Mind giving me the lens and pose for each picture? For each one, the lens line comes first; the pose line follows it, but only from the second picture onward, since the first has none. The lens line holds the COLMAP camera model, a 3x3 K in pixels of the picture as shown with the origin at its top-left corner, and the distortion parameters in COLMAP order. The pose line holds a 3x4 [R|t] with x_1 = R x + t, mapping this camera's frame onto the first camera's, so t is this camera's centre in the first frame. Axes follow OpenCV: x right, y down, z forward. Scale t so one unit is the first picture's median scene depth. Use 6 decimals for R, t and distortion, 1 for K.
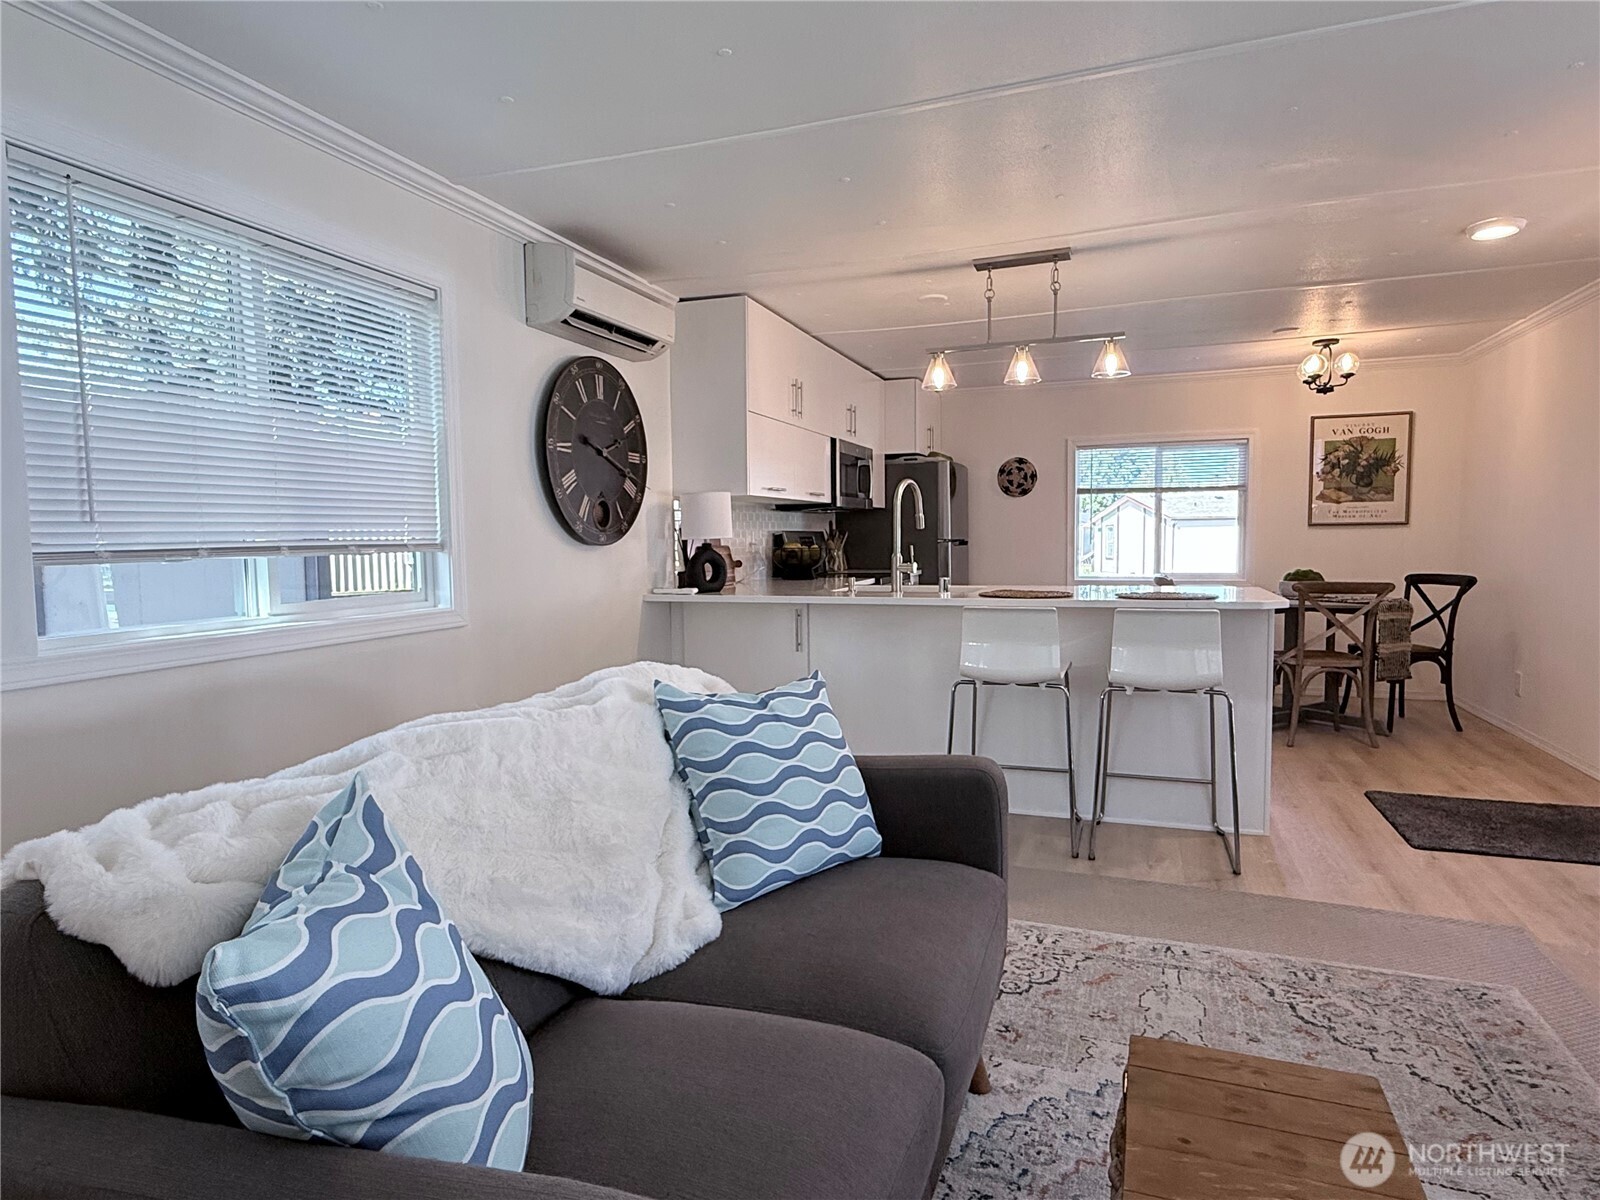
lens RADIAL K [[915.2, 0, 798.5], [0, 915.2, 603.2], [0, 0, 1]] dist [0.001052, -0.000496]
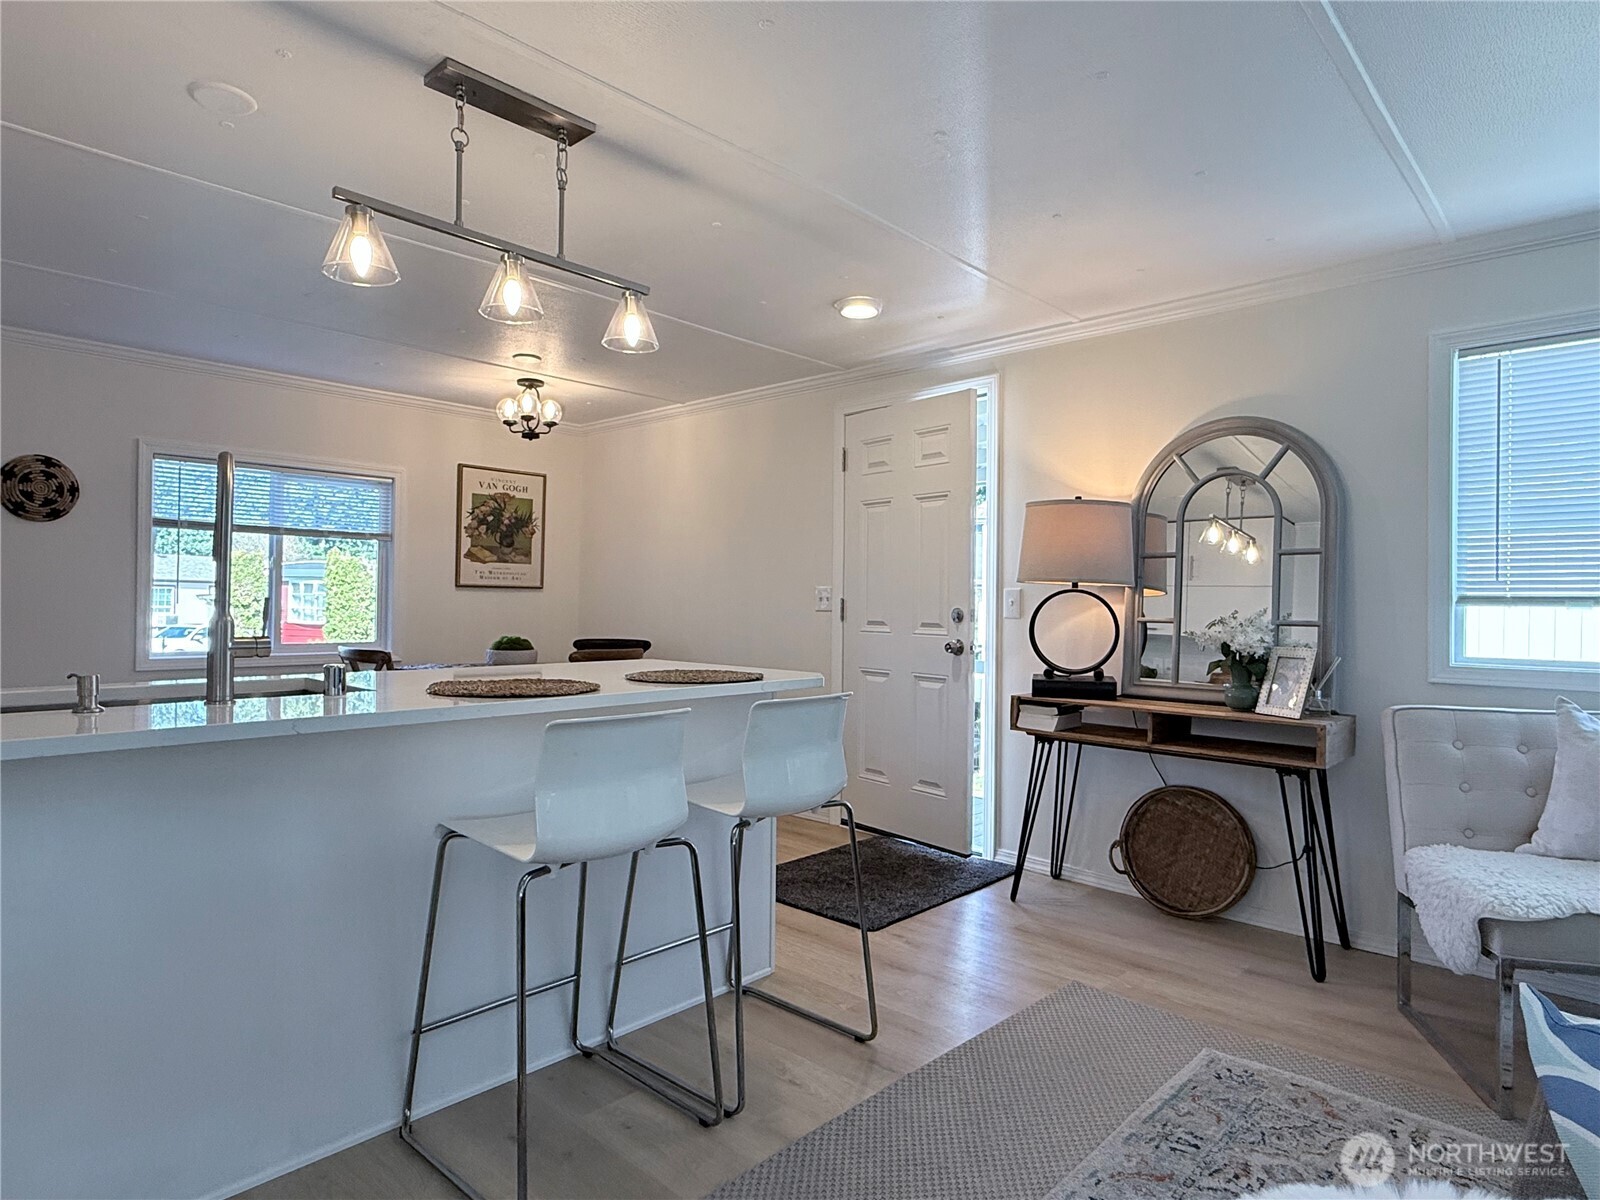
lens RADIAL K [[915.2, 0, 789.3], [0, 915.2, 600.9], [0, 0, 1]] dist [0.001052, -0.000496]
pose [[0.396948, 0.019640, 0.917631, -0.195756], [0.049372, 0.997867, -0.042715, -0.029224], [-0.916512, 0.062261, 0.395131, 0.592717]]
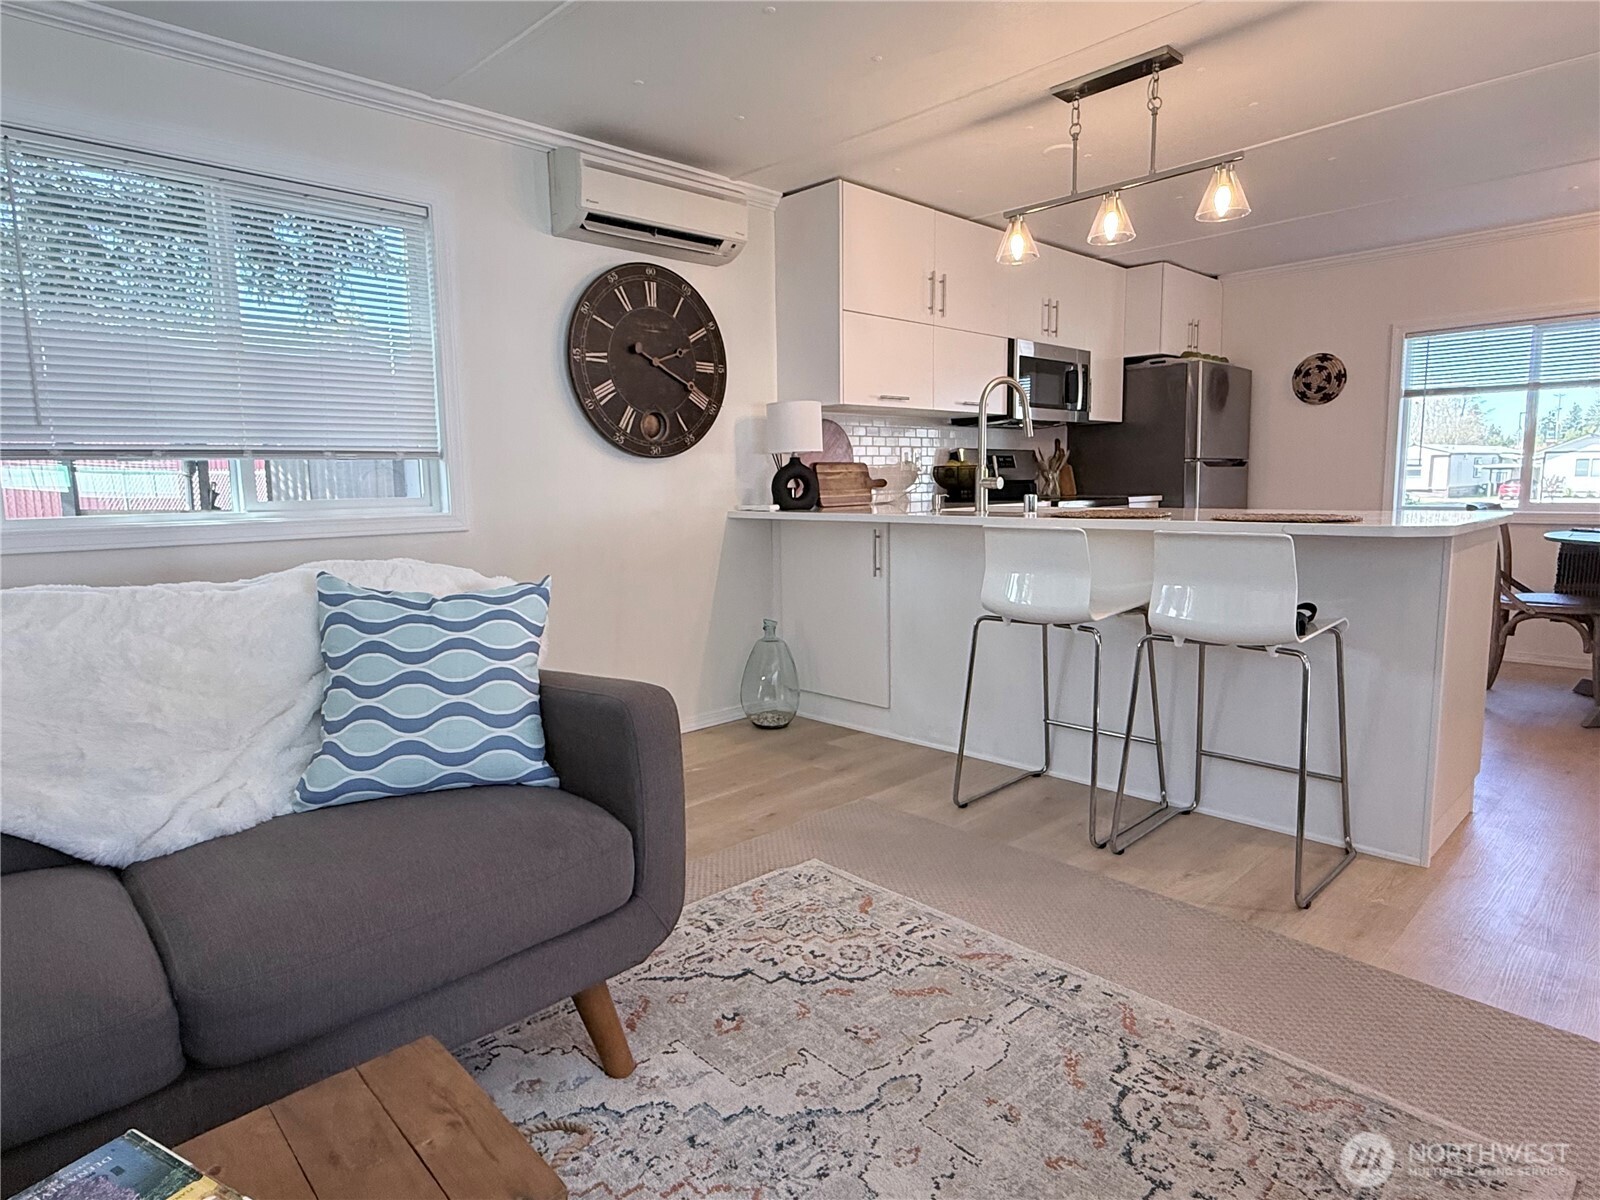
lens RADIAL K [[915.2, 0, 798.1], [0, 915.2, 597.1], [0, 0, 1]] dist [0.001052, -0.000496]
pose [[0.899123, 0.054919, -0.434237, 0.339996], [-0.028020, 0.997284, 0.068110, 0.014359], [0.436799, -0.049072, 0.898220, 0.162851]]
